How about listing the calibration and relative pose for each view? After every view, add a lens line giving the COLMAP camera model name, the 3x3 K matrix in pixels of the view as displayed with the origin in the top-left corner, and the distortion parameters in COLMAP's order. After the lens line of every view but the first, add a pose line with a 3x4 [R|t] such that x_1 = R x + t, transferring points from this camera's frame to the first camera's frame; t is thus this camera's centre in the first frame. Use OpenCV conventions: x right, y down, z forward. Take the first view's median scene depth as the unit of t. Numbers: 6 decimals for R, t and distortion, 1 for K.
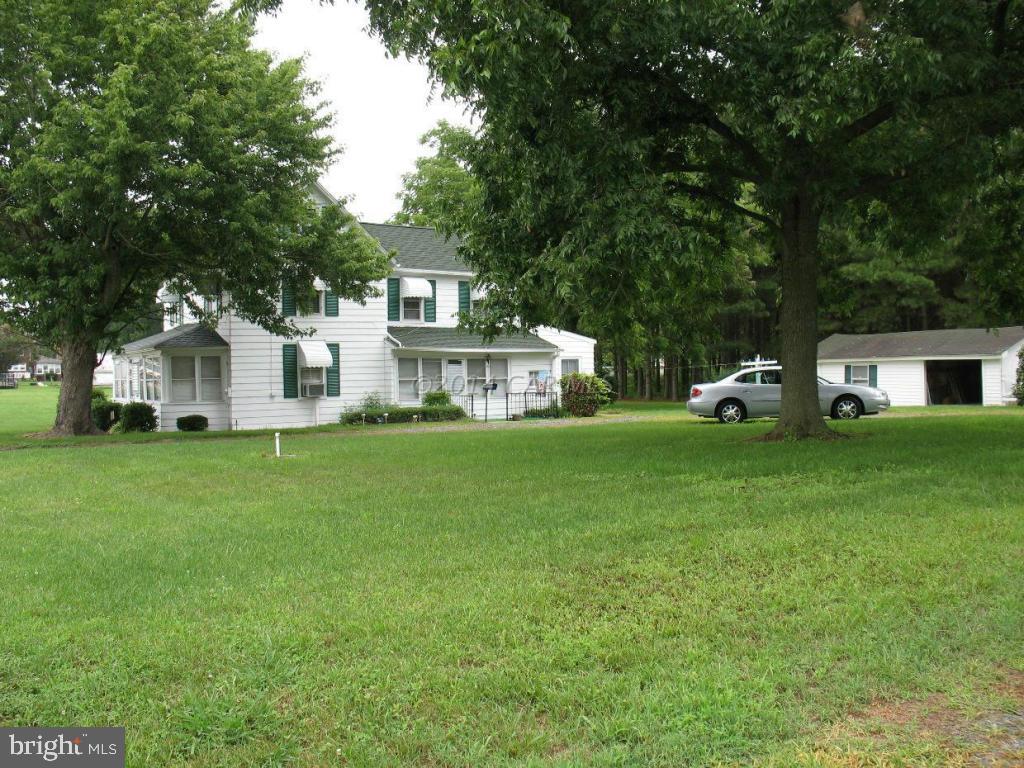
lens RADIAL K [[1025.4, 0, 512.0], [0, 1025.4, 384.0], [0, 0, 1]] dist [-0.154531, -0.002364]
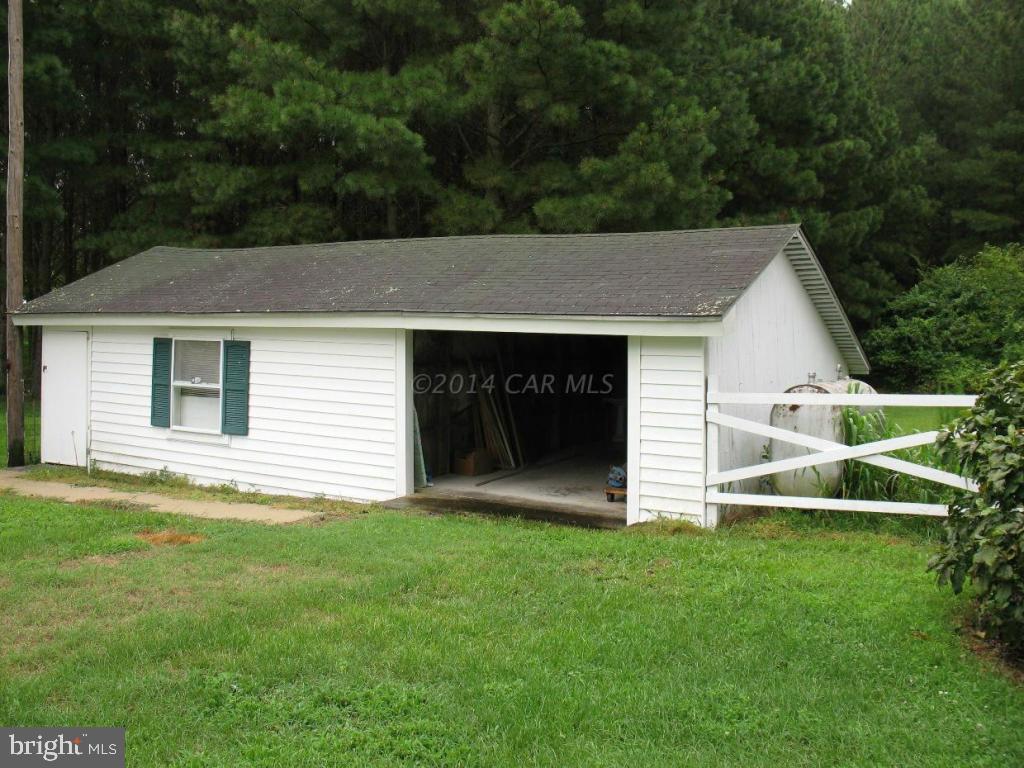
lens RADIAL K [[1025.4, 0, 512.0], [0, 1025.4, 384.0], [0, 0, 1]] dist [-0.154531, -0.002364]
pose [[0.866685, -0.001477, 0.498854, 0.244204], [-0.021004, 0.999001, 0.039449, -0.017154], [-0.498413, -0.044668, 0.865788, 0.609859]]
